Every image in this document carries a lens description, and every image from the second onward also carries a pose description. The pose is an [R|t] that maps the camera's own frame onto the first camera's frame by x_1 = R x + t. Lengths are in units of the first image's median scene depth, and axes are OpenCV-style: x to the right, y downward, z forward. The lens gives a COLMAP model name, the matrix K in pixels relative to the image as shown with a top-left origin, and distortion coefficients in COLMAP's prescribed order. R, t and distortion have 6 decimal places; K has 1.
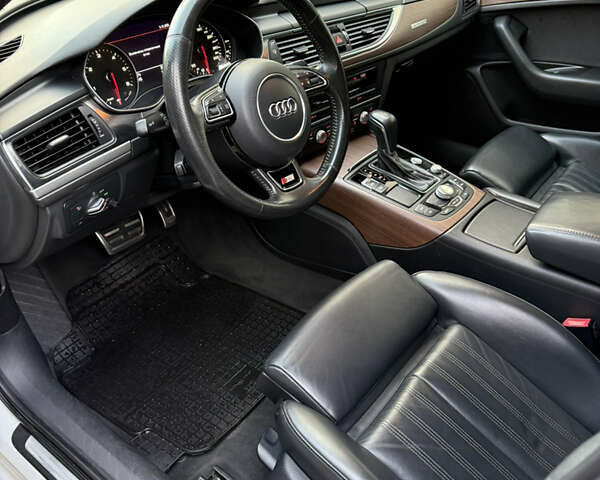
lens RADIAL K [[554.1, 0, 300.0], [0, 554.1, 240.0], [0, 0, 1]] dist [0.115209, -0.205550]
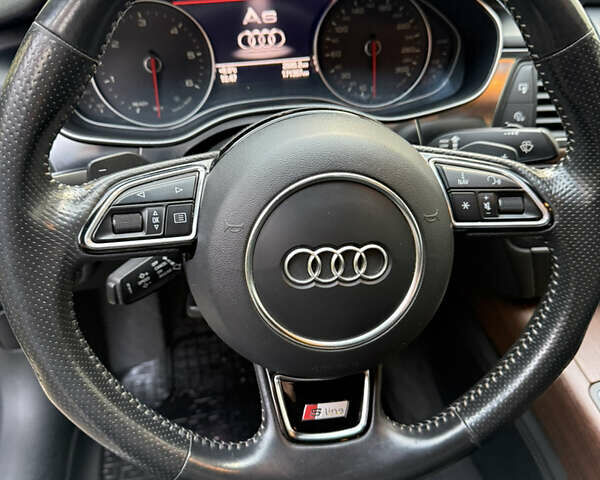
lens RADIAL K [[554.1, 0, 300.0], [0, 554.1, 240.0], [0, 0, 1]] dist [0.115209, -0.205550]
pose [[0.753967, 0.403786, -0.518161, 0.116117], [-0.365440, 0.913277, 0.179943, -0.270535], [0.545883, 0.053686, 0.836140, 0.599221]]
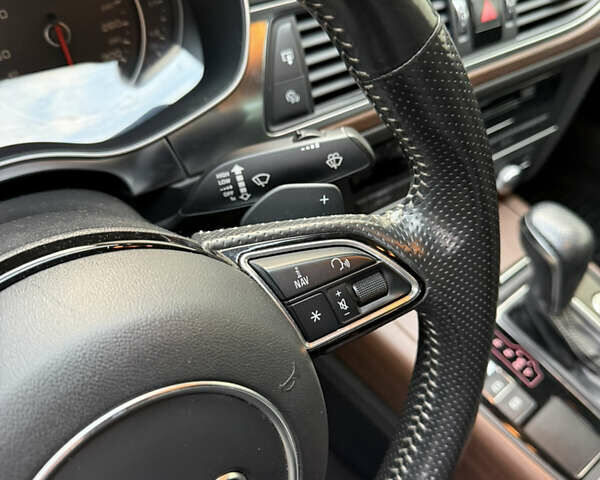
lens RADIAL K [[576.2, 0, 277.9], [0, 576.2, 269.4], [0, 0, 1]] dist [0.197352, -0.500165]
pose [[0.977603, 0.169865, -0.124249, 0.015225], [-0.133818, 0.957378, 0.255969, -0.341745], [0.162434, -0.233609, 0.958667, 0.722749]]
